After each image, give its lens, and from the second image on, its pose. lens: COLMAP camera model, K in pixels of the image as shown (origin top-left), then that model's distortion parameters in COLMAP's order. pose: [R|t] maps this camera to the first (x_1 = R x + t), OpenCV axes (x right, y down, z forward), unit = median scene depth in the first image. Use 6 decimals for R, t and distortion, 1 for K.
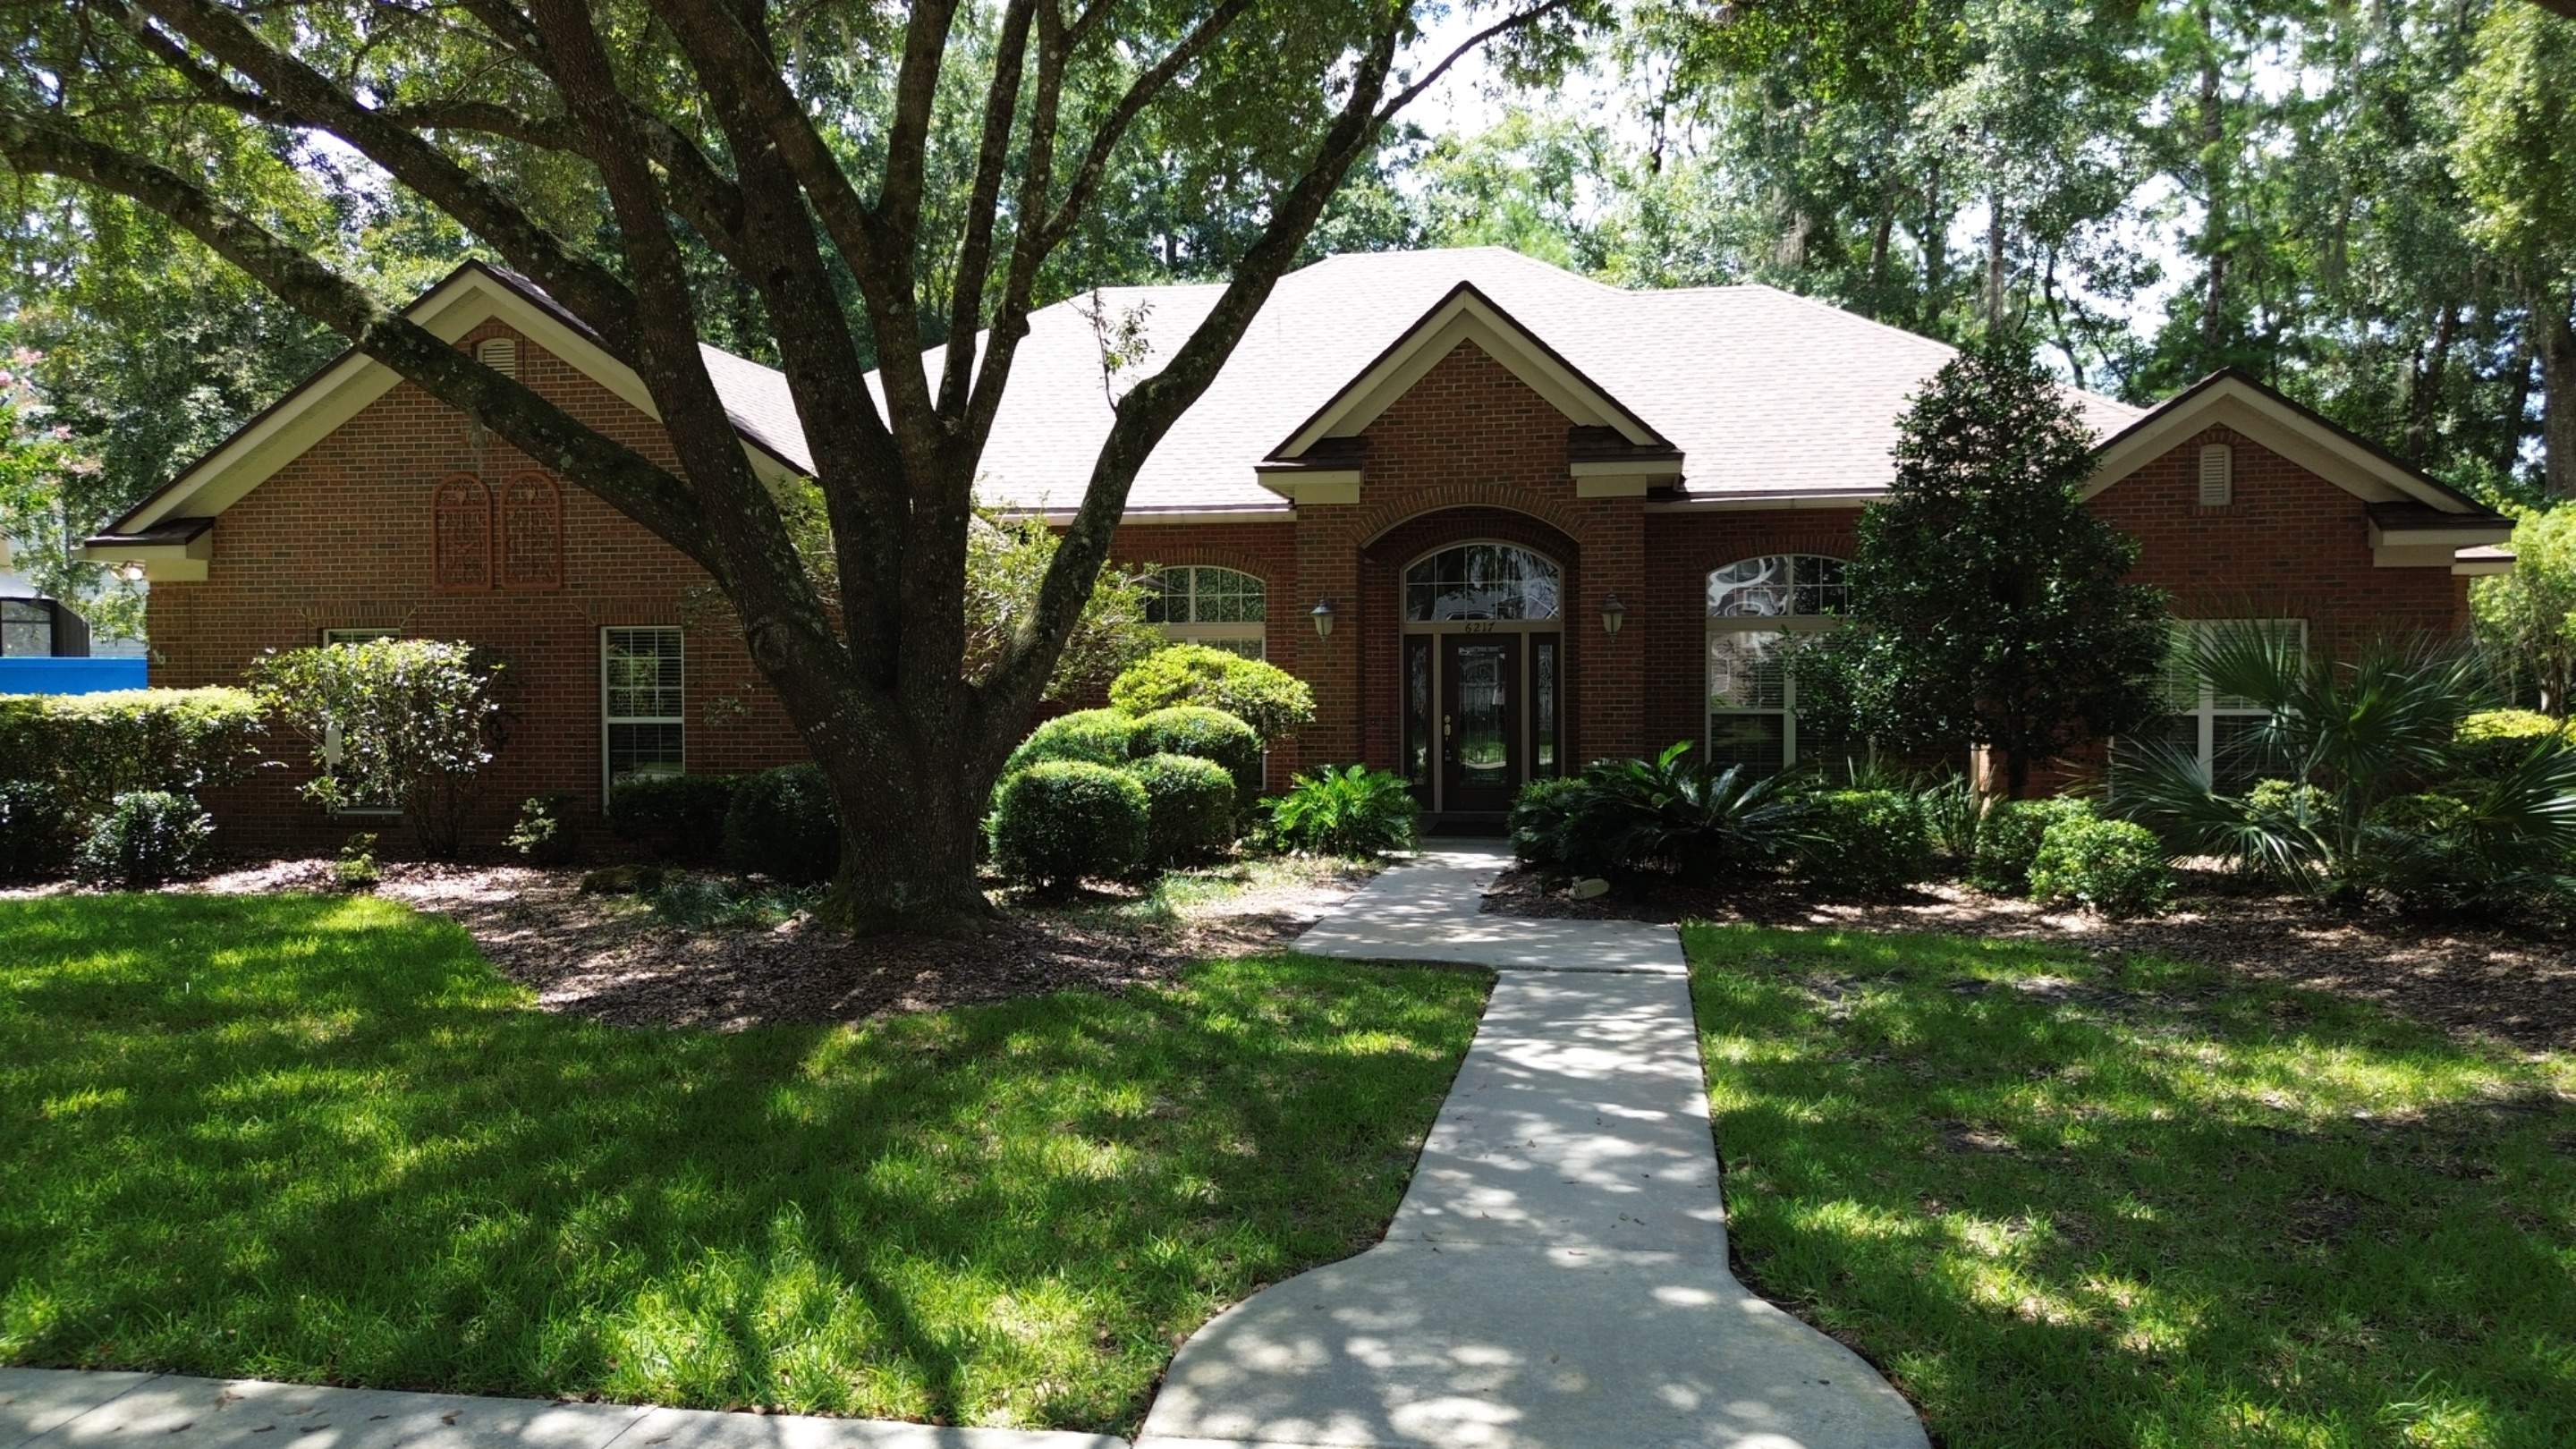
lens RADIAL K [[1942.3, 0, 1288.0], [0, 1942.3, 724.5], [0, 0, 1]] dist [0.103637, -0.001136]
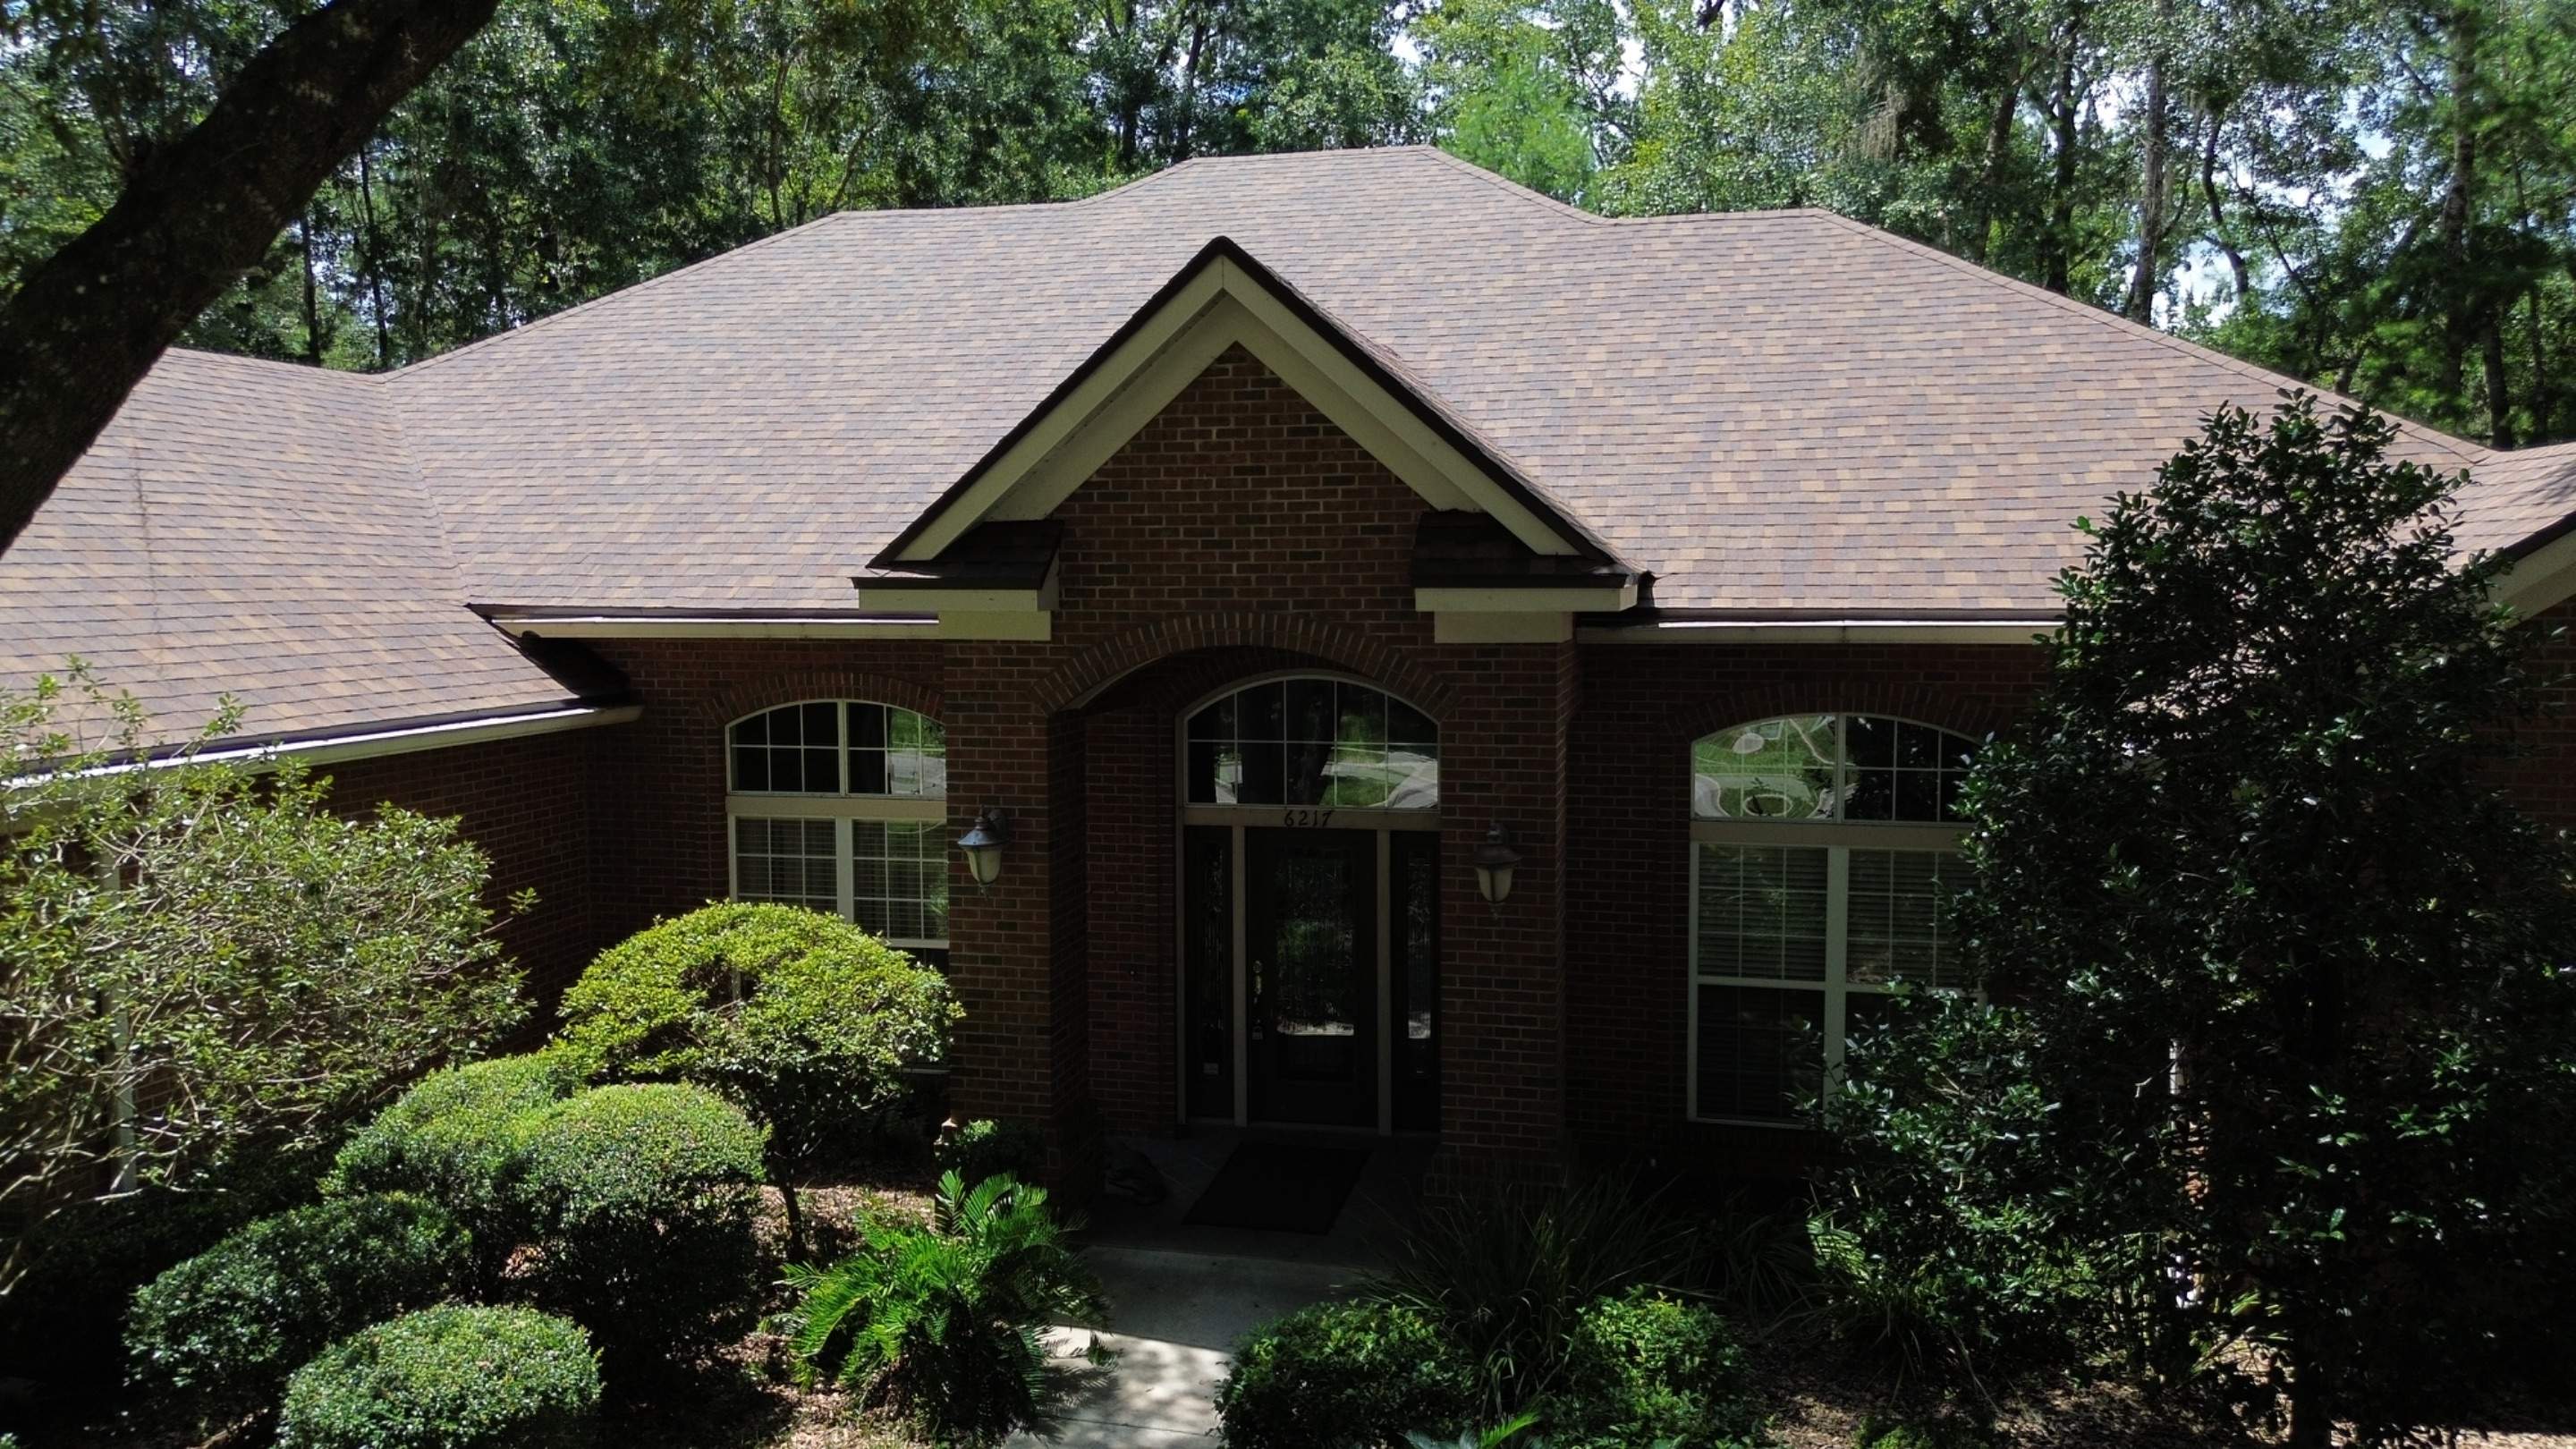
lens RADIAL K [[1942.3, 0, 1288.0], [0, 1942.3, 724.5], [0, 0, 1]] dist [0.103637, -0.001136]
pose [[0.999098, 0.005087, -0.042148, 0.085814], [-0.002552, 0.998195, 0.059996, -0.083069], [0.042377, -0.059834, 0.997308, 0.303332]]
